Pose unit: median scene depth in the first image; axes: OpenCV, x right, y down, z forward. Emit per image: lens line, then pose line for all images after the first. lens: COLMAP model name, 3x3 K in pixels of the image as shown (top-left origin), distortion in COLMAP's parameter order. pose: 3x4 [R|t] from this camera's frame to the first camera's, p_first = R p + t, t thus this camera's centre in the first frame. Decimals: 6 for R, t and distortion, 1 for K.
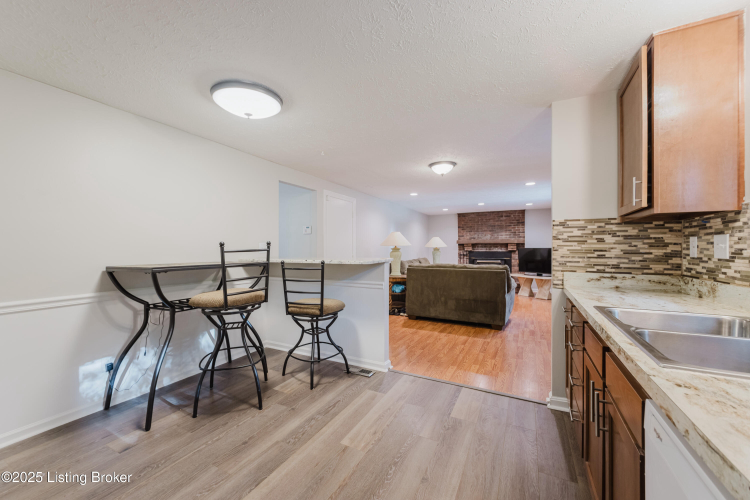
lens RADIAL K [[300.6, 0, 375.7], [0, 300.6, 244.6], [0, 0, 1]] dist [0.012203, -0.003198]
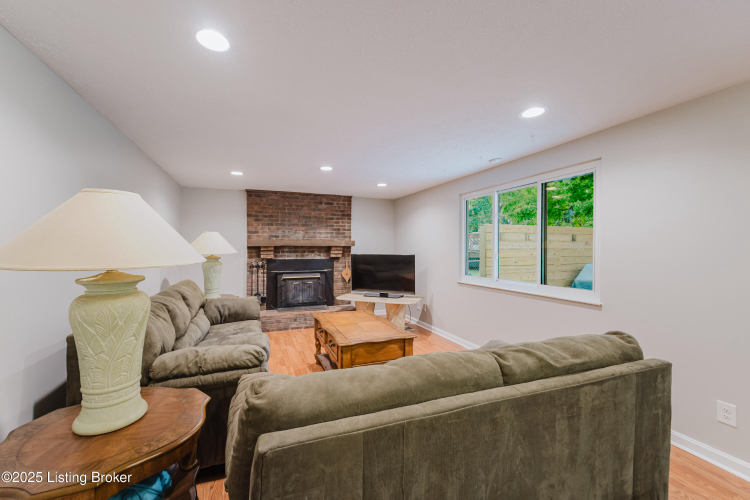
lens RADIAL K [[300.6, 0, 363.7], [0, 300.6, 250.7], [0, 0, 1]] dist [0.012203, -0.003198]
pose [[0.690897, -0.003898, 0.722942, 0.115070], [-0.013959, 0.999727, 0.018731, -0.030654], [-0.722818, -0.023033, 0.690654, 1.952585]]
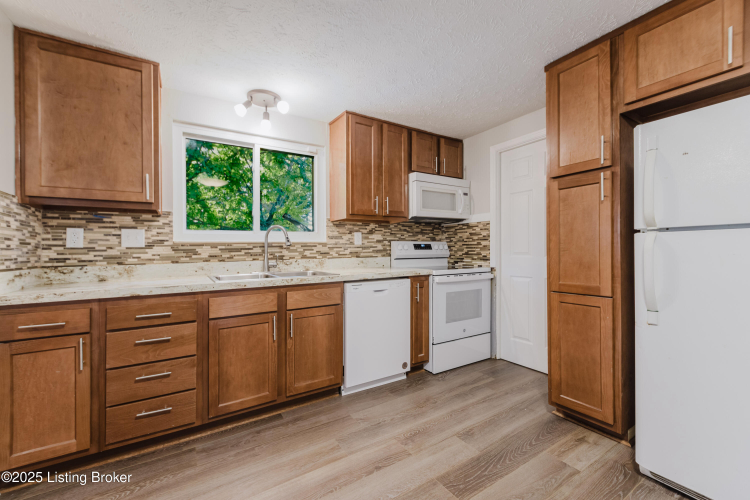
lens RADIAL K [[300.6, 0, 362.4], [0, 300.6, 247.5], [0, 0, 1]] dist [0.012203, -0.003198]
pose [[-0.849672, 0.012887, 0.527154, -0.311495], [0.005350, 0.999861, -0.015820, 0.052740], [-0.527284, -0.010621, -0.849622, 1.126801]]
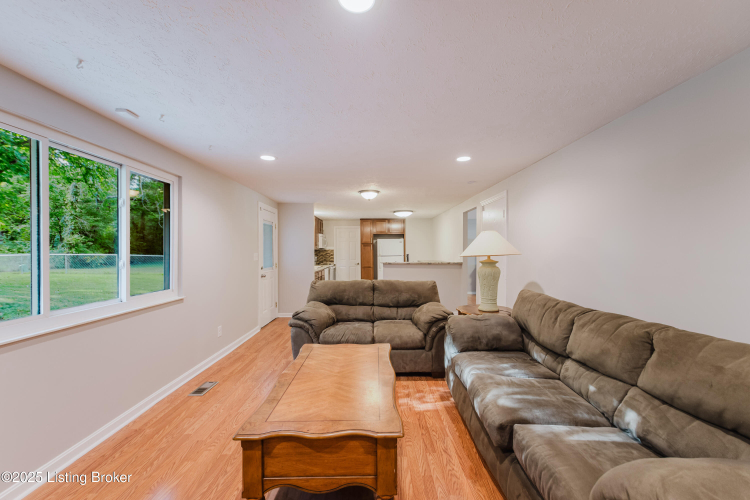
lens RADIAL K [[300.6, 0, 376.6], [0, 300.6, 251.6], [0, 0, 1]] dist [0.012203, -0.003198]
pose [[-0.879128, 0.003303, -0.476575, 1.408823], [0.009817, 0.999889, -0.011180, -0.001739], [0.476485, -0.014508, -0.879063, 3.688995]]
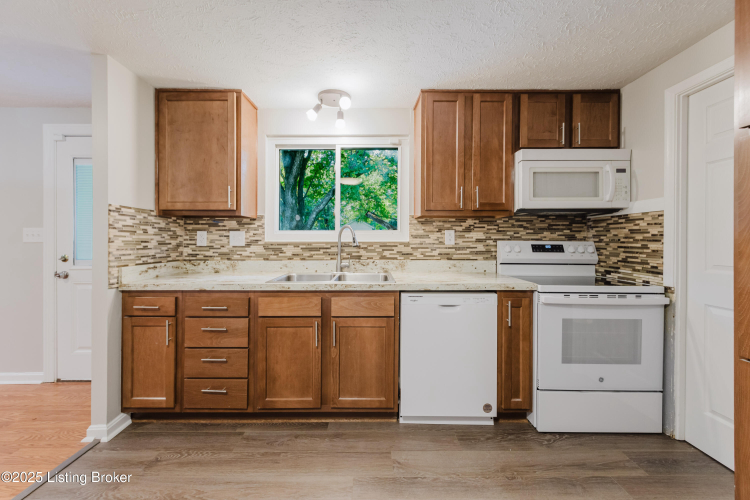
lens RADIAL K [[300.6, 0, 373.5], [0, 300.6, 236.9], [0, 0, 1]] dist [0.012203, -0.003198]
pose [[-0.463480, 0.008544, 0.886066, -0.457110], [-0.011972, 0.999802, -0.015903, 0.010619], [-0.886027, -0.017978, -0.463285, 0.772421]]
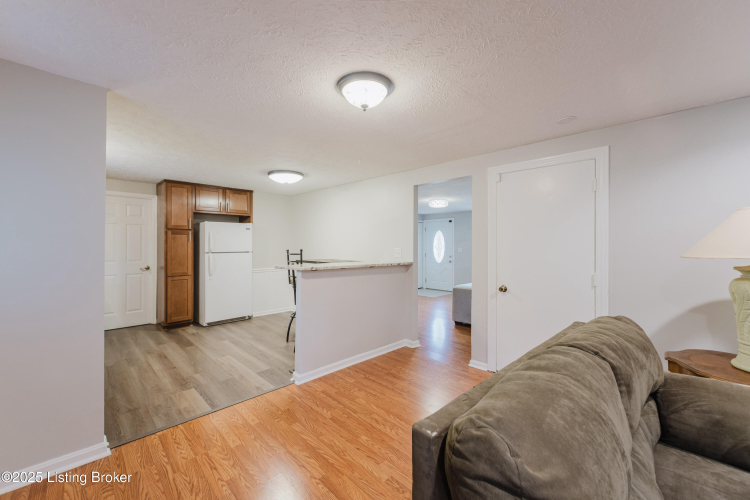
lens RADIAL K [[300.6, 0, 359.8], [0, 300.6, 240.8], [0, 0, 1]] dist [0.012203, -0.003198]
pose [[-0.341219, -0.013501, -0.939887, 1.171135], [0.009762, 0.999792, -0.017905, -0.025373], [0.939933, -0.015284, -0.341016, 2.024470]]
